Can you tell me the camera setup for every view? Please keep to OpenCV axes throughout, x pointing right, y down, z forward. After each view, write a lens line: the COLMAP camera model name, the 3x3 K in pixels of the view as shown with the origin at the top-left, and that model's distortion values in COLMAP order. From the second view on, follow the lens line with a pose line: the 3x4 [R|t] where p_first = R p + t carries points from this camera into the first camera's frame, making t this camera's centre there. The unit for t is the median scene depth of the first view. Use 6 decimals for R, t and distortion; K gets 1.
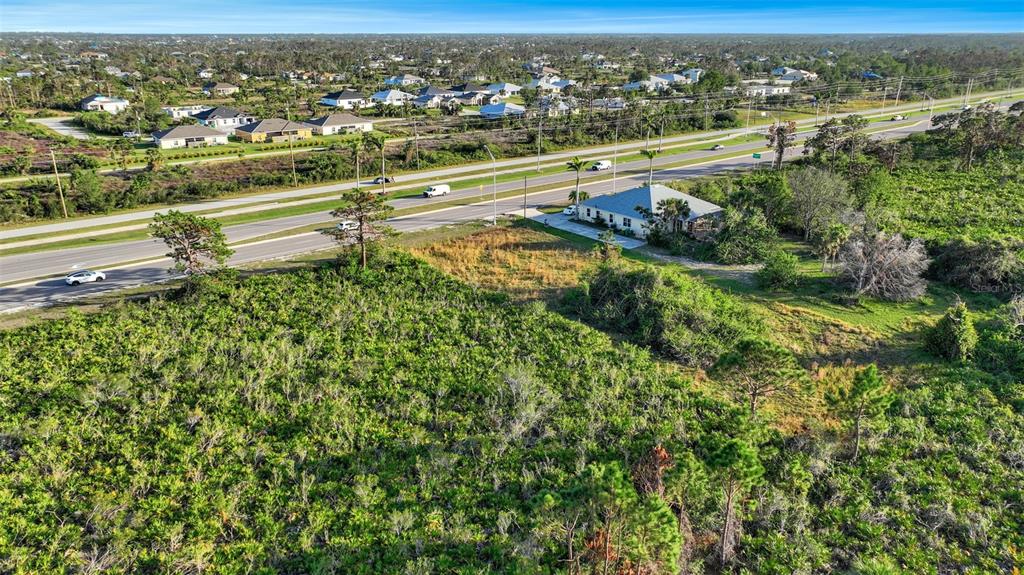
lens RADIAL K [[729.7, 0, 512.0], [0, 729.7, 287.5], [0, 0, 1]] dist [0.015260, 0.001645]
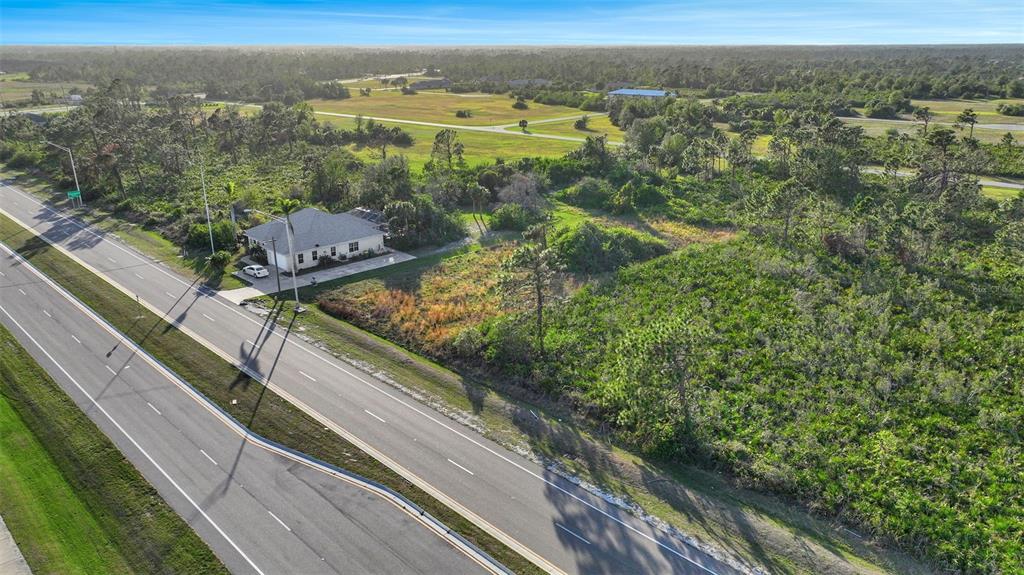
lens RADIAL K [[717.8, 0, 512.0], [0, 717.8, 287.5], [0, 0, 1]] dist [0.005443, 0.009406]
pose [[-0.098342, -0.323098, 0.941242, -0.738834], [0.333913, 0.880280, 0.337059, -0.283770], [-0.937460, 0.347440, 0.021318, 0.805375]]
